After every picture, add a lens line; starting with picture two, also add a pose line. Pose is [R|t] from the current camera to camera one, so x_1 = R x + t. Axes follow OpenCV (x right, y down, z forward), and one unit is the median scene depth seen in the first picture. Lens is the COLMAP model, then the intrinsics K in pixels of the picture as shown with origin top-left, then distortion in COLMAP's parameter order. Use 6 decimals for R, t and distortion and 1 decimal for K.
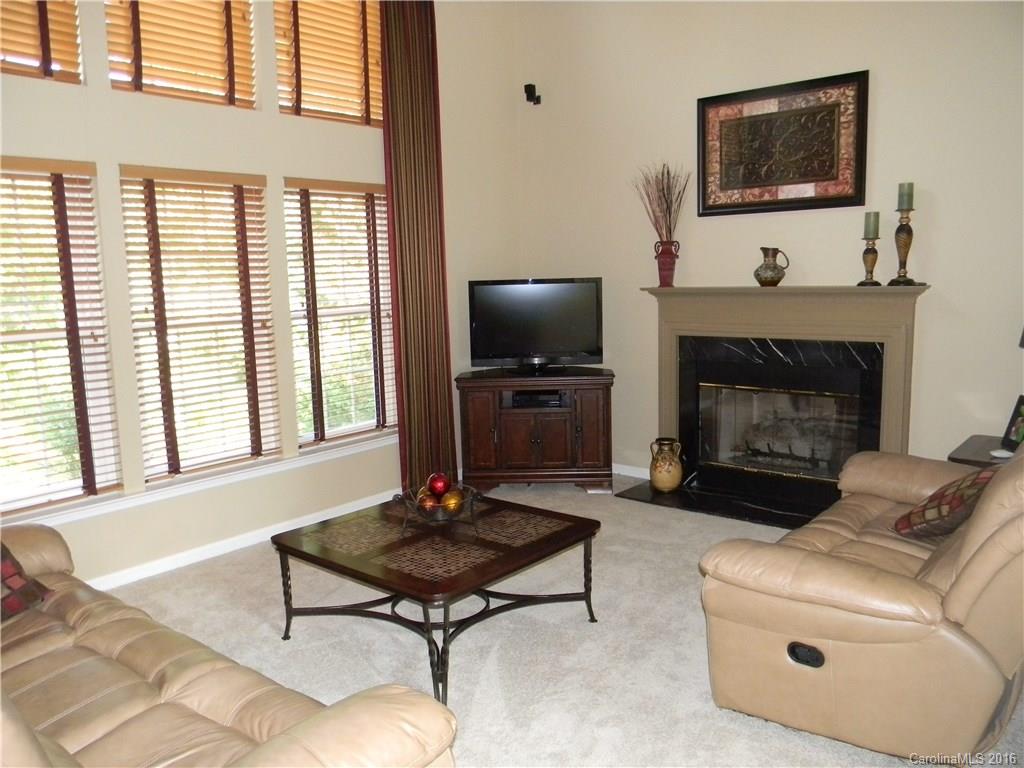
lens RADIAL K [[807.0, 0, 512.8], [0, 807.0, 386.4], [0, 0, 1]] dist [-0.003262, -0.006608]
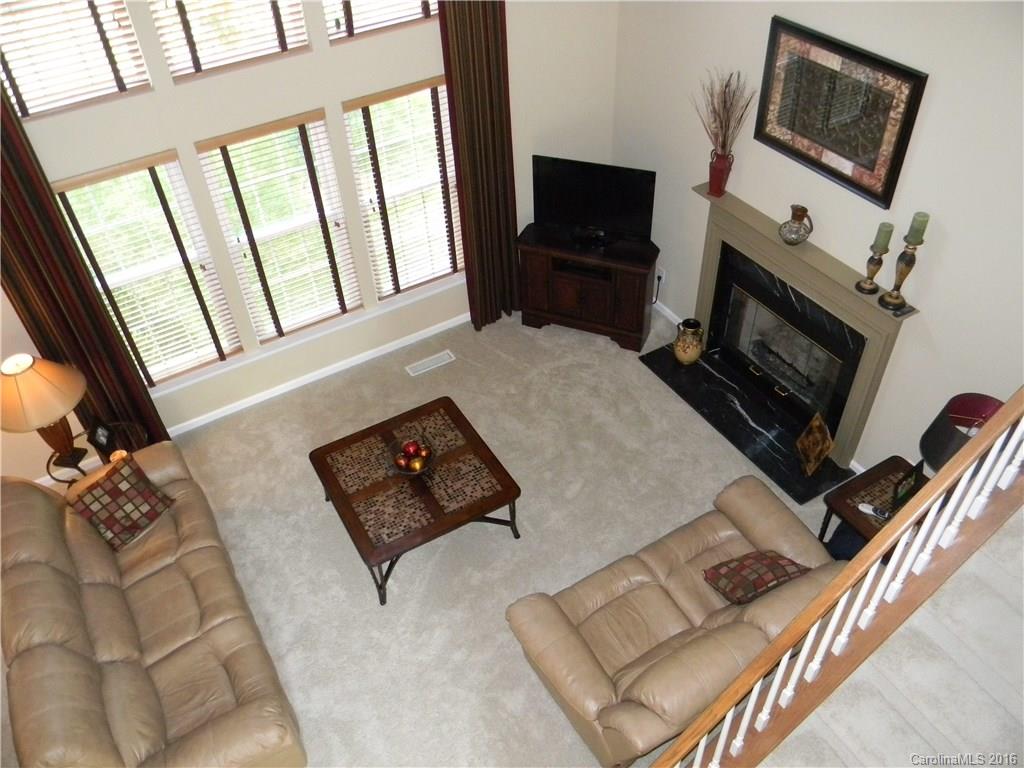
lens RADIAL K [[807.0, 0, 508.3], [0, 807.0, 389.3], [0, 0, 1]] dist [-0.003262, -0.006608]
pose [[0.941656, 0.217649, -0.256736, 0.290439], [-0.033228, 0.819173, 0.572583, -0.553136], [0.334933, -0.530646, 0.778611, -0.001464]]
